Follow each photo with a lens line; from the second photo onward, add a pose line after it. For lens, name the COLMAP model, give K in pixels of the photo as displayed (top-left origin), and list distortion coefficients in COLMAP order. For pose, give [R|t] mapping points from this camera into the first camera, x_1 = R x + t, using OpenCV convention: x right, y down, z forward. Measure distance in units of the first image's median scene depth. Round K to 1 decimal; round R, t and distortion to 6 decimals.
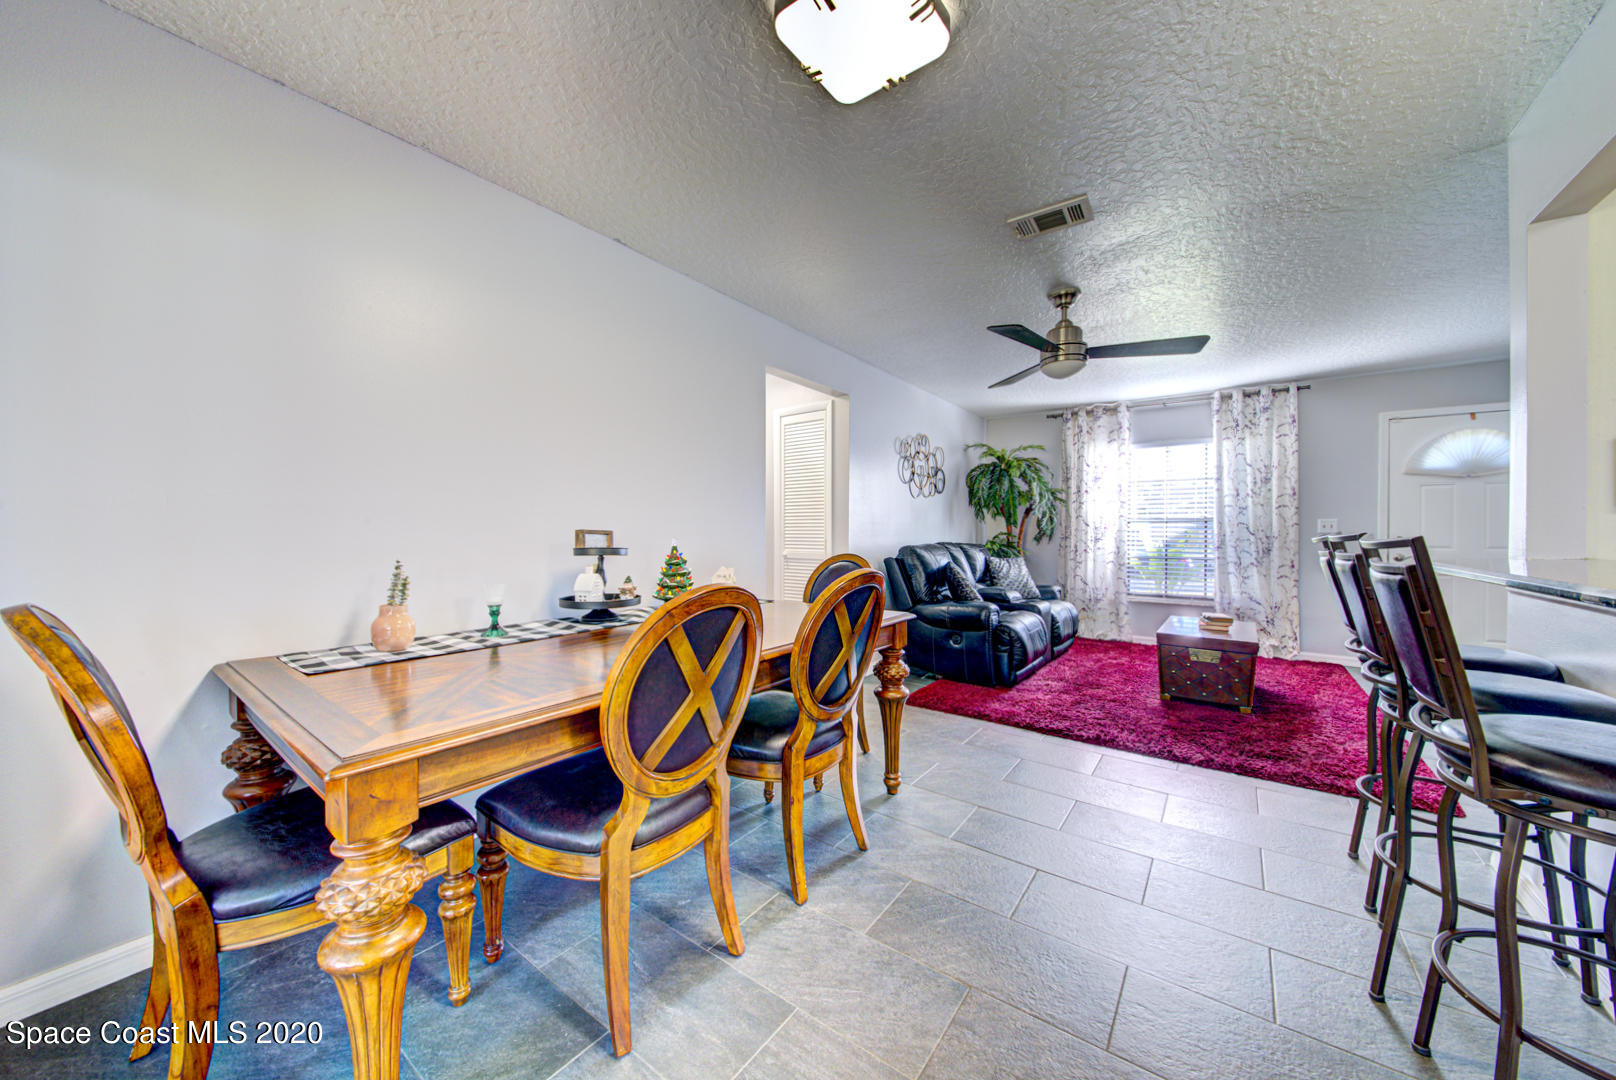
lens RADIAL K [[564.9, 0, 798.5], [0, 564.9, 547.4], [0, 0, 1]] dist [0.003084, -0.004179]
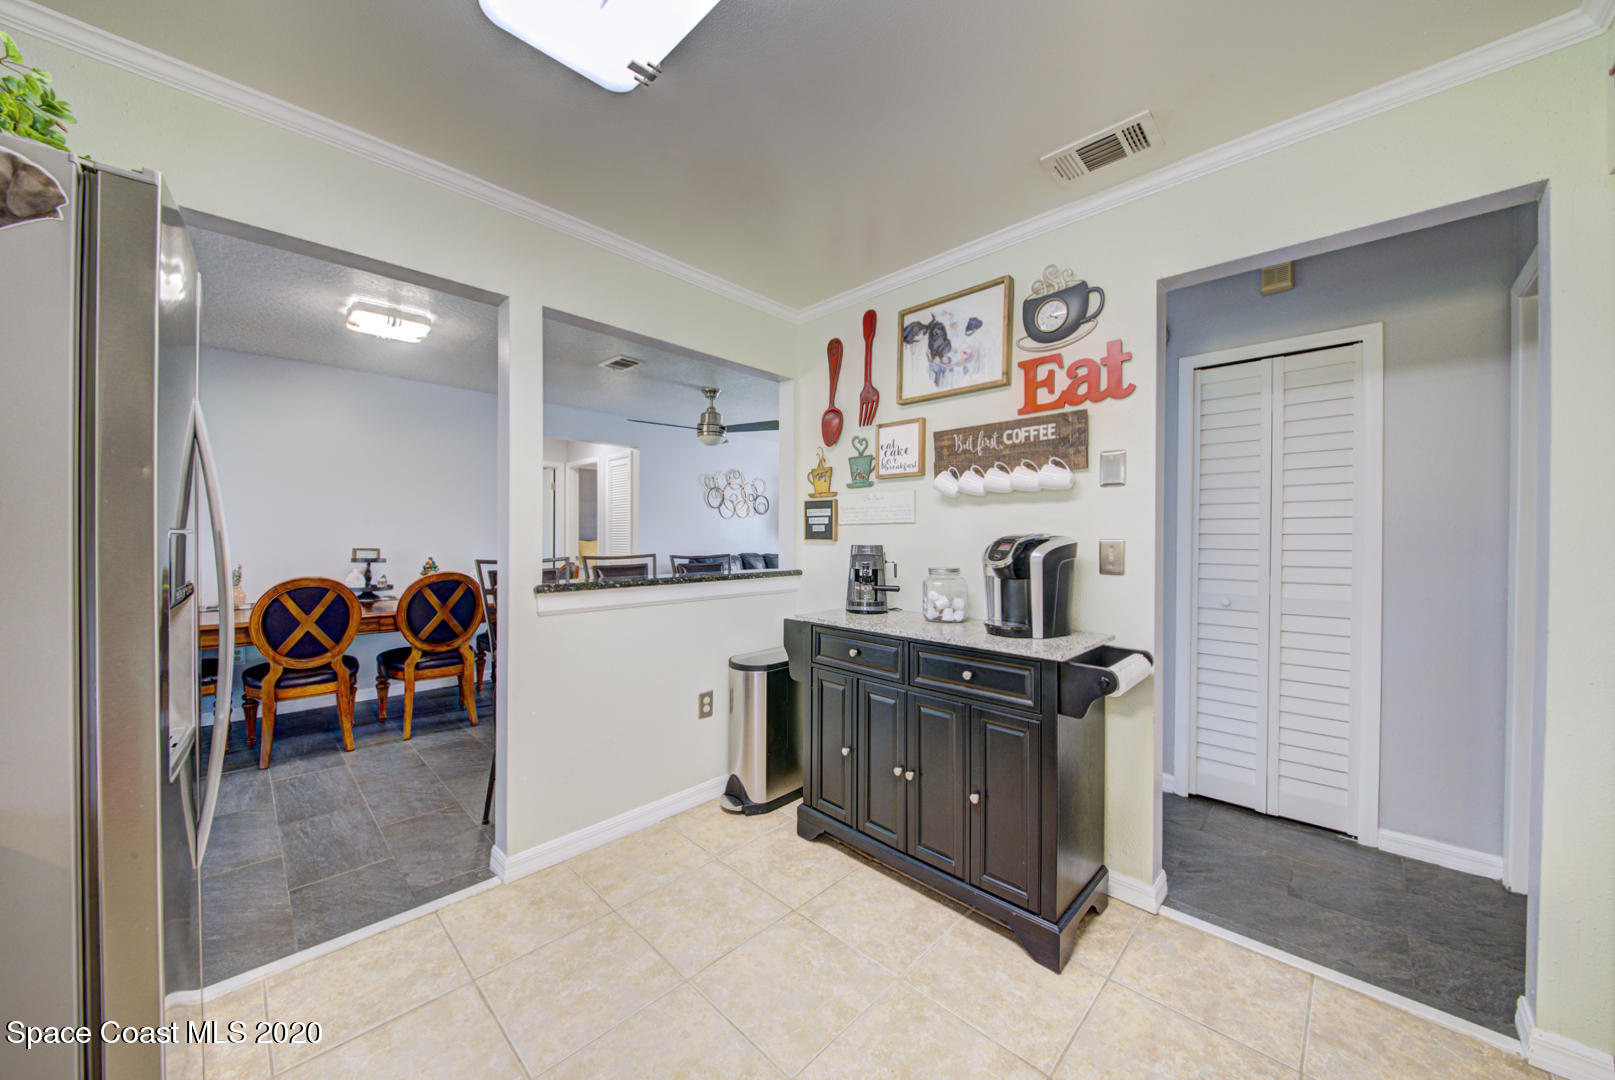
lens RADIAL K [[564.6, 0, 795.9], [0, 564.6, 535.9], [0, 0, 1]] dist [0.003084, -0.004179]
pose [[0.990818, 0.006367, -0.135050, 0.608925], [-0.010010, 0.999604, -0.026310, -0.018122], [0.134829, 0.027420, 0.990489, -0.298668]]
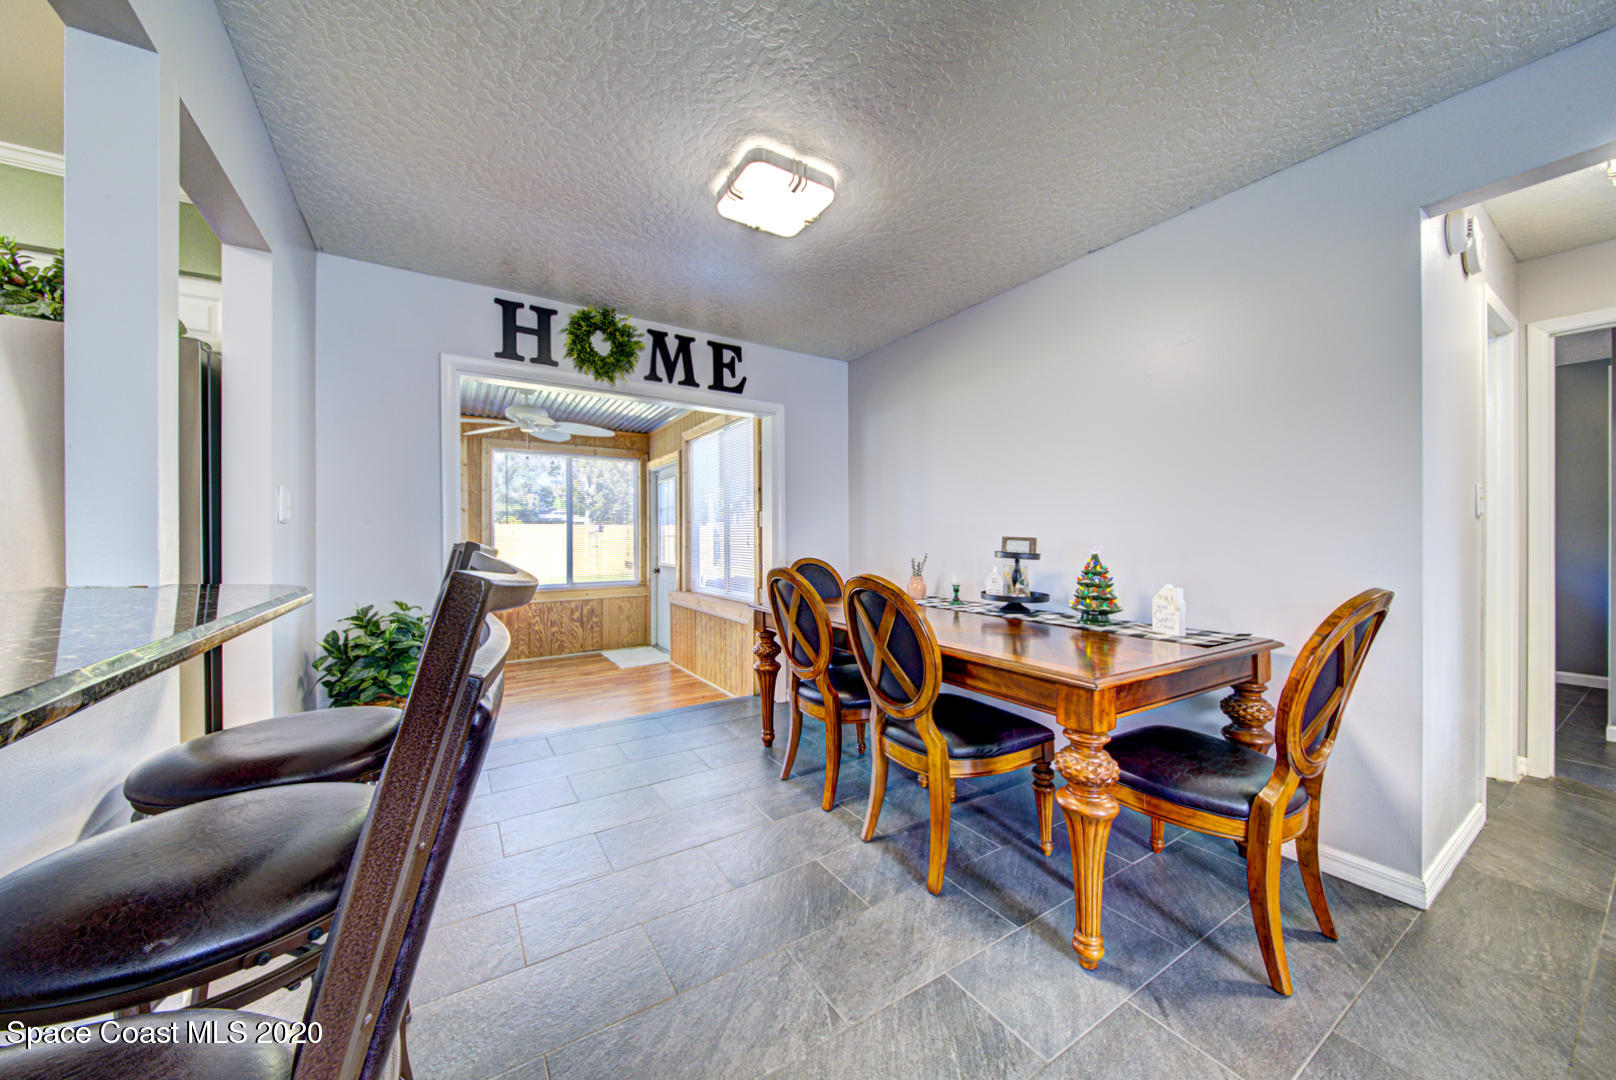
lens RADIAL K [[564.9, 0, 813.3], [0, 564.9, 537.9], [0, 0, 1]] dist [0.003084, -0.004179]
pose [[-0.345984, 0.003490, -0.938234, 0.451213], [-0.023419, 0.999649, 0.012354, -0.016715], [0.937948, 0.026247, -0.345781, 0.490360]]
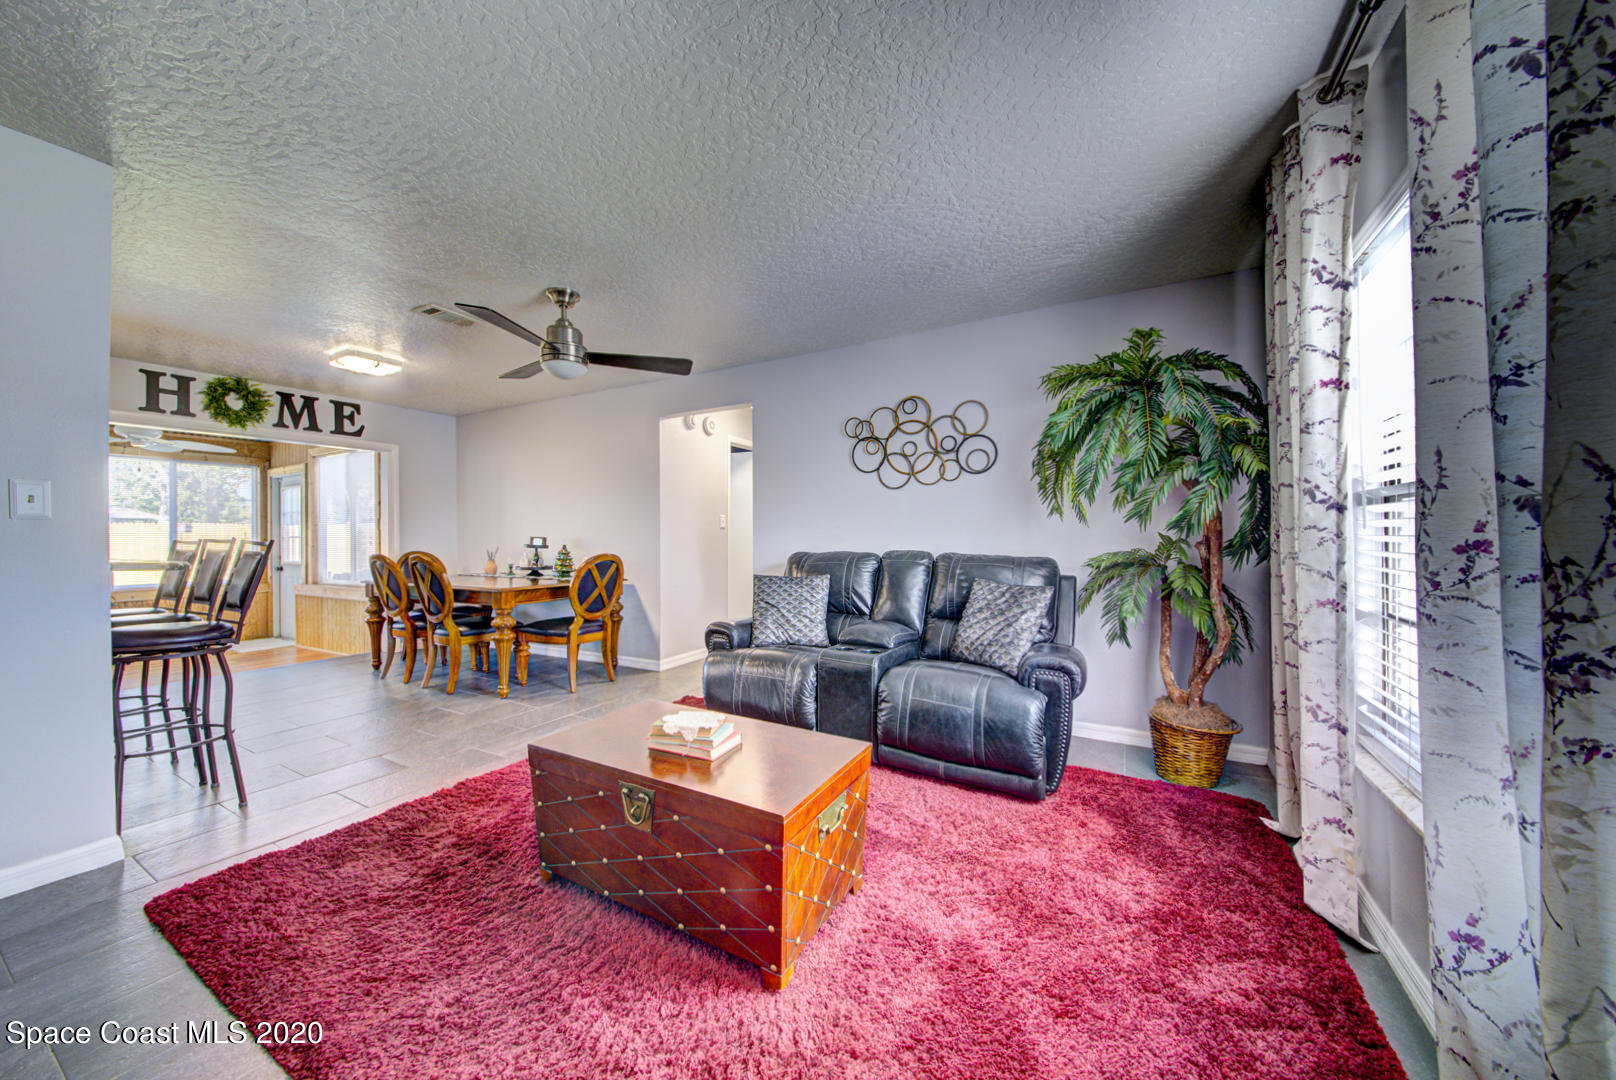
lens RADIAL K [[564.9, 0, 792.4], [0, 564.9, 533.4], [0, 0, 1]] dist [0.003084, -0.004179]
pose [[0.120556, -0.000888, -0.992706, 1.003777], [-0.025162, 0.999676, -0.003950, -0.029929], [0.992388, 0.025455, 0.120494, 0.867104]]
